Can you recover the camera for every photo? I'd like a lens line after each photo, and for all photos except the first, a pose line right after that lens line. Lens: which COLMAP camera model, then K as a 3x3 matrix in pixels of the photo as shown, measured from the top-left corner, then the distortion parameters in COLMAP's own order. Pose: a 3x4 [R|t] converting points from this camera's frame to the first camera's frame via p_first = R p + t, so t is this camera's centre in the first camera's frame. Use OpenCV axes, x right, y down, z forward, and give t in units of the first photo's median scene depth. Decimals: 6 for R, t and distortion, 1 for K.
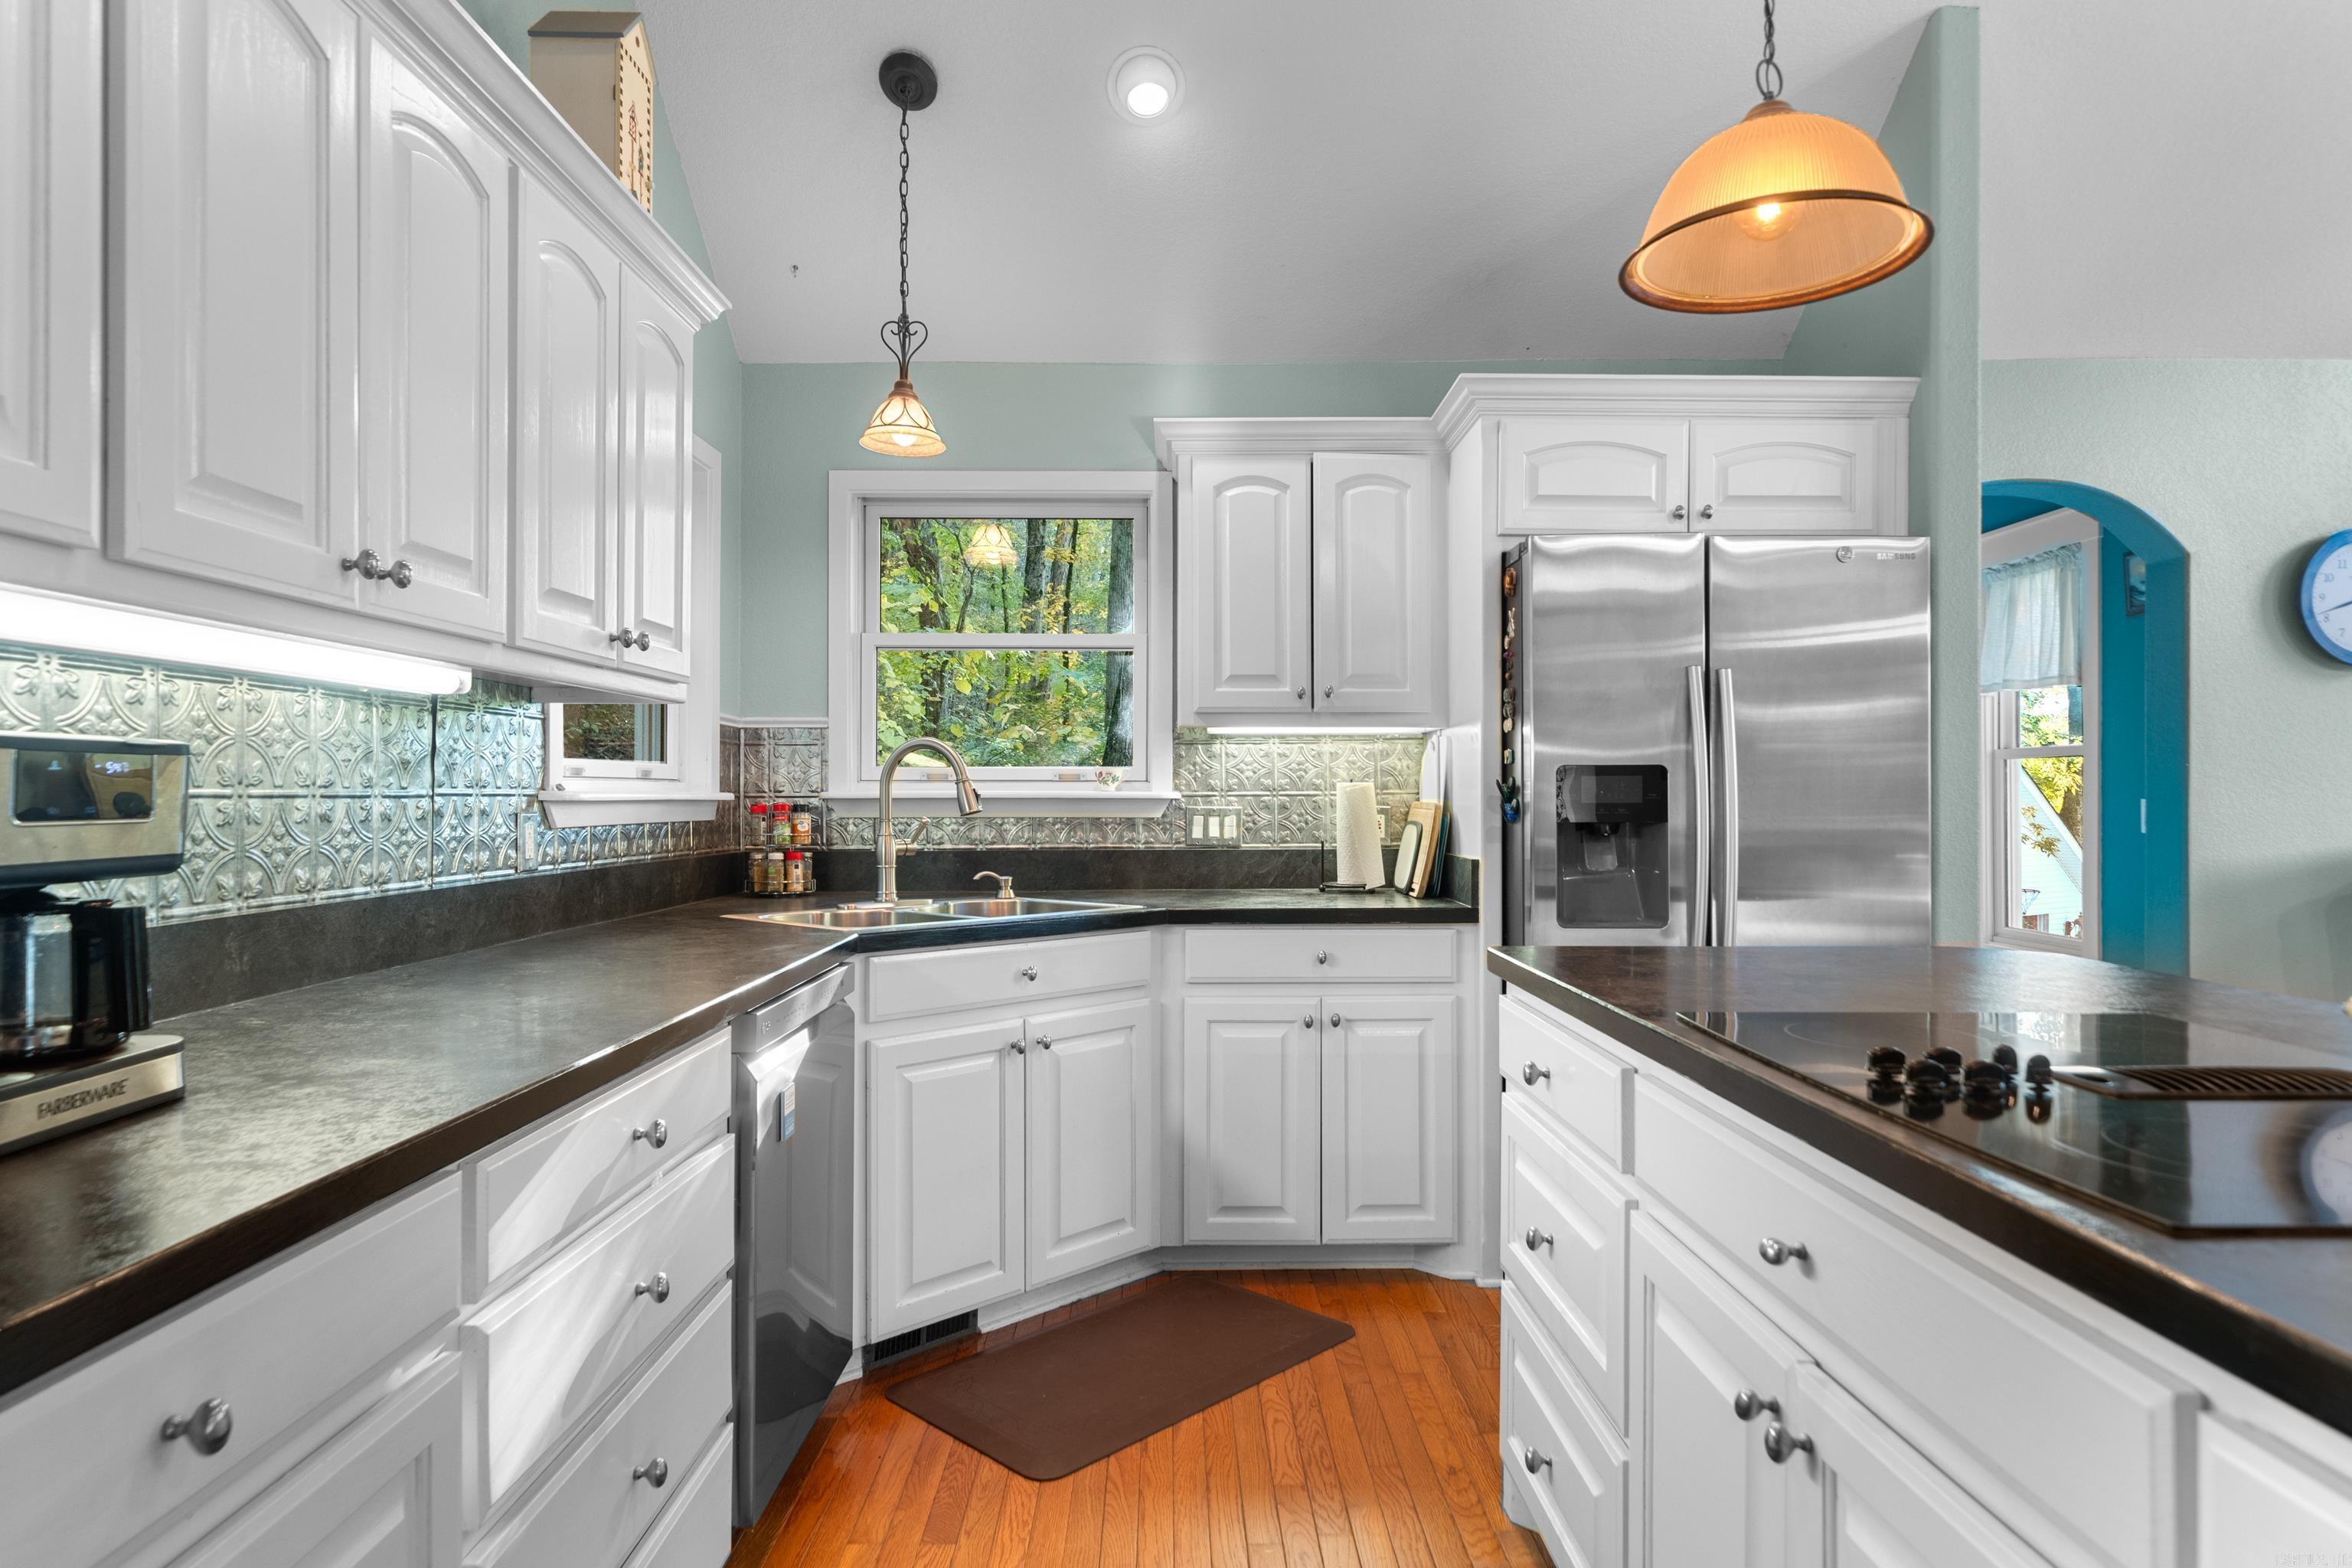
lens RADIAL K [[1353.3, 0, 1179.3], [0, 1353.3, 788.9], [0, 0, 1]] dist [-0.000633, -0.000040]
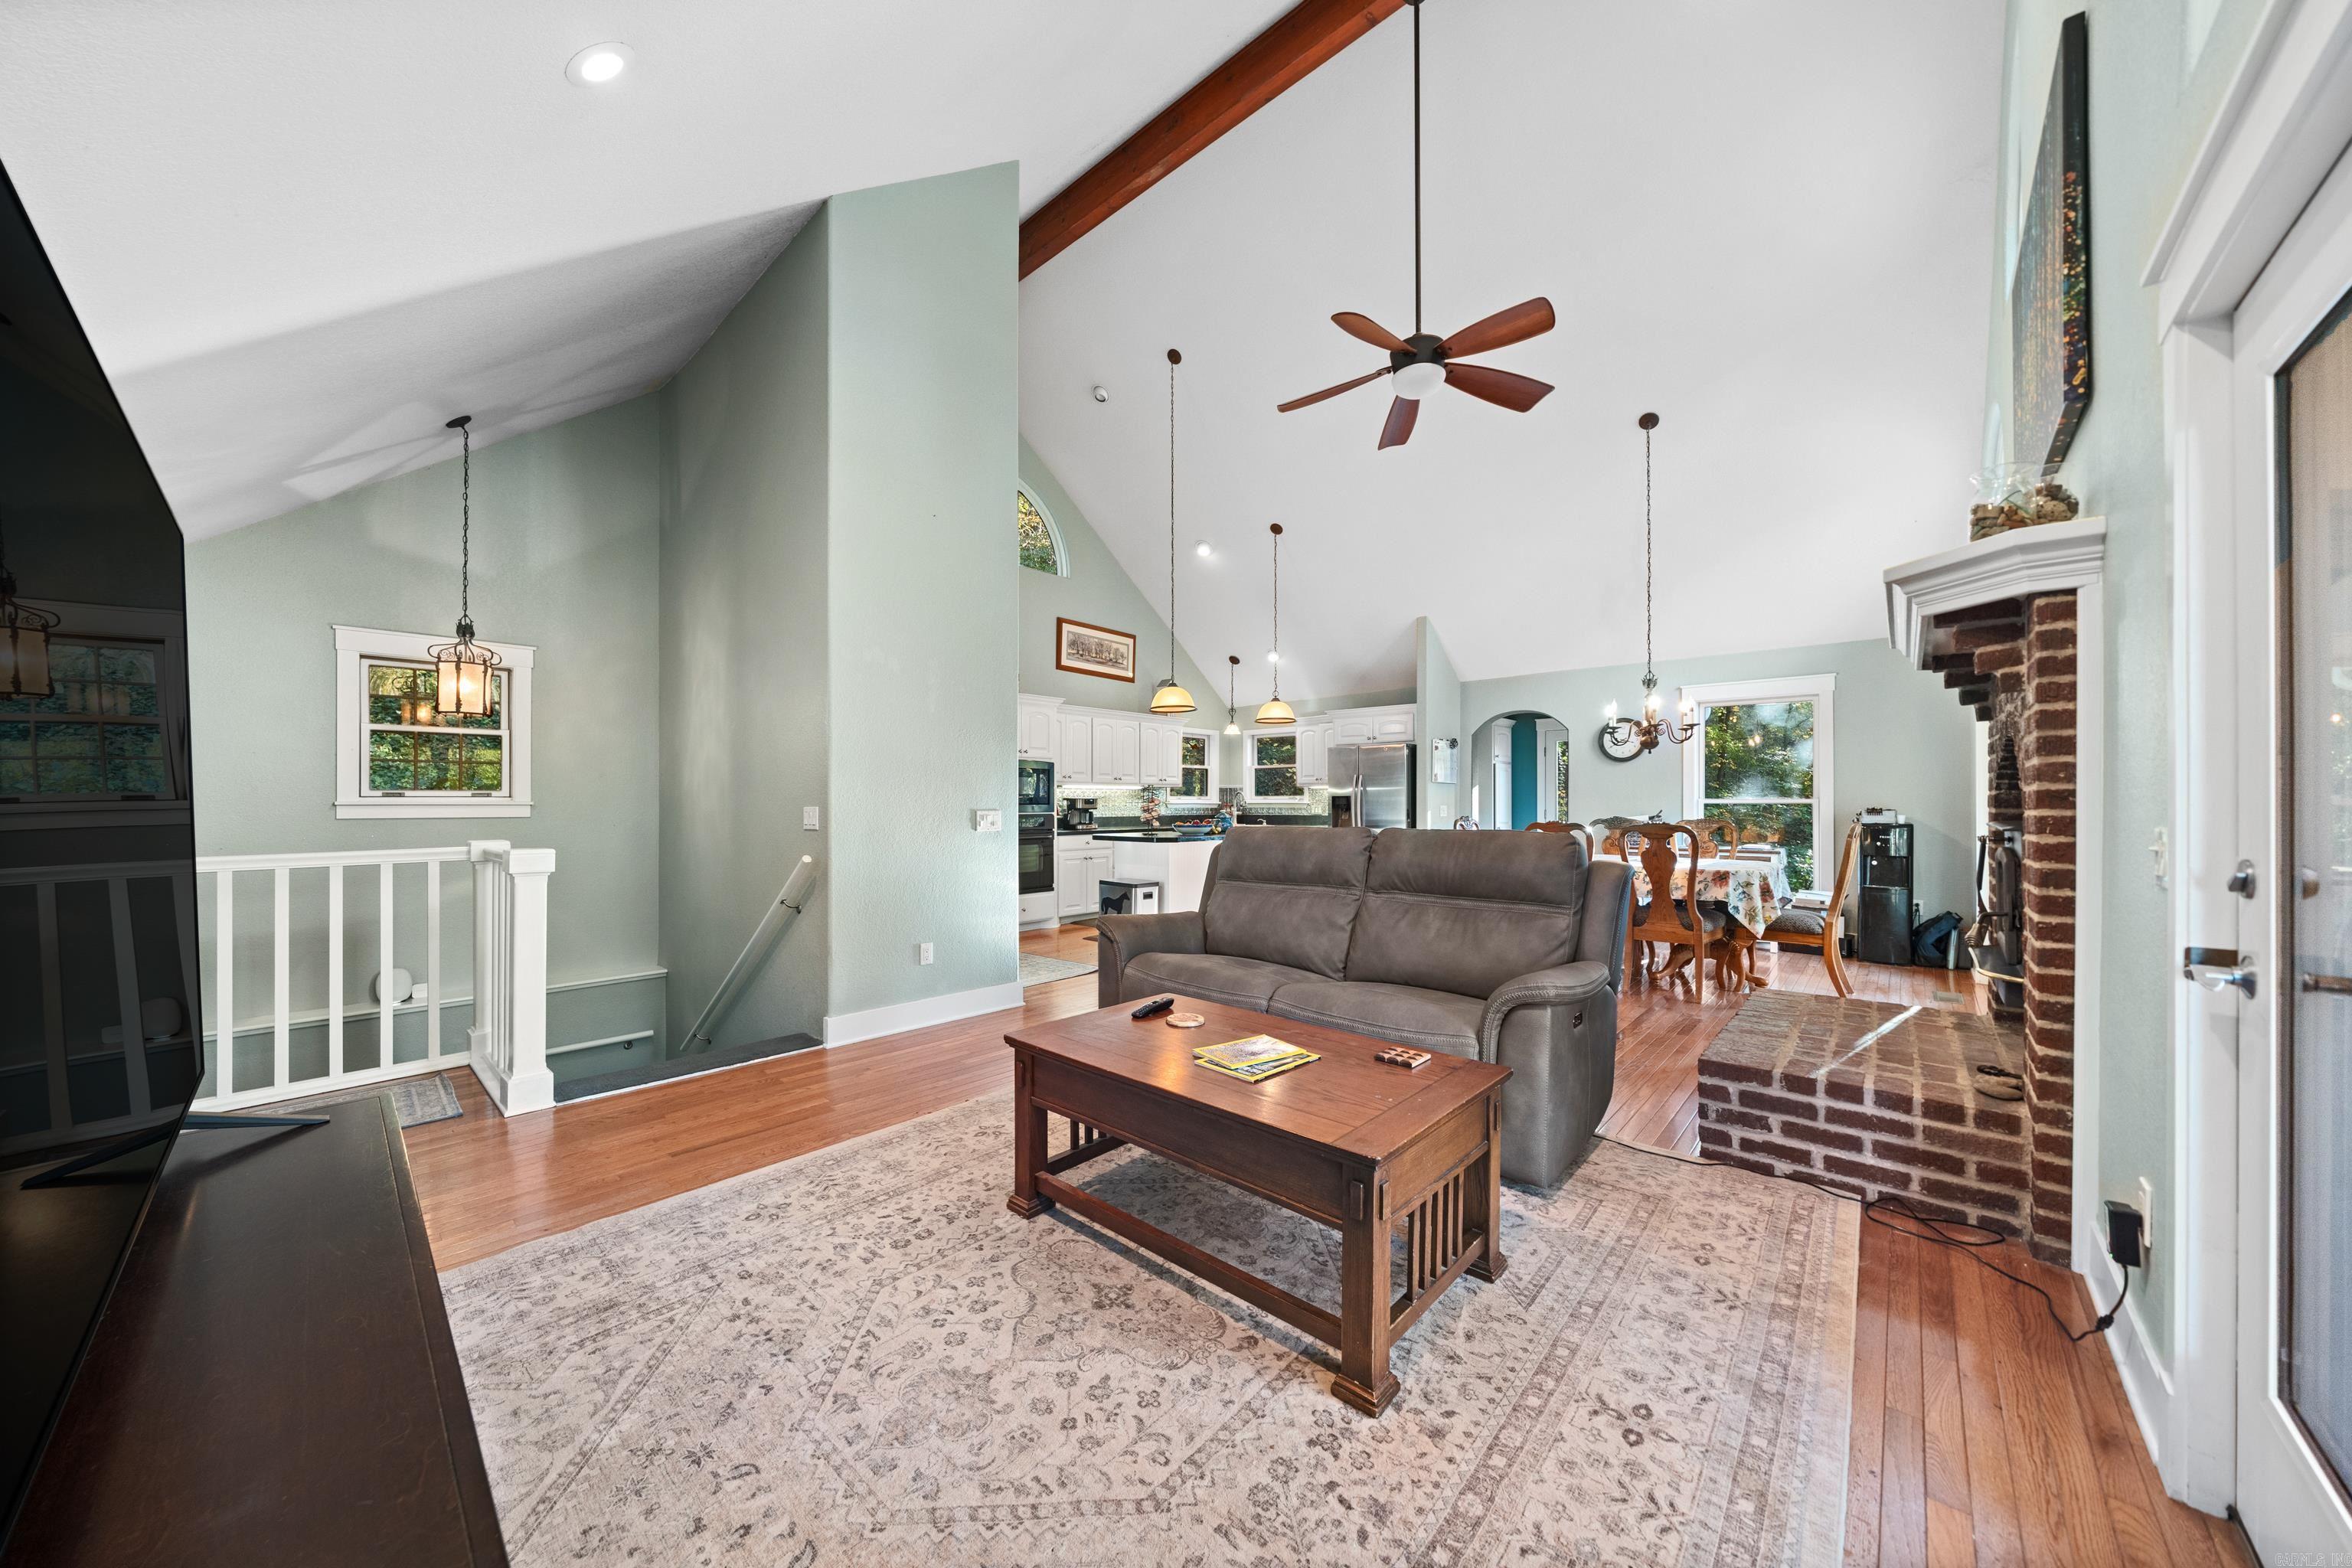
lens RADIAL K [[797.7, 0, 1173.1], [0, 797.7, 800.9], [0, 0, 1]] dist [-0.008924, -0.000078]
pose [[0.732836, -0.003269, -0.680397, 1.479306], [0.005974, 0.999981, 0.001629, -0.008711], [0.680379, -0.005259, 0.732842, -1.187074]]
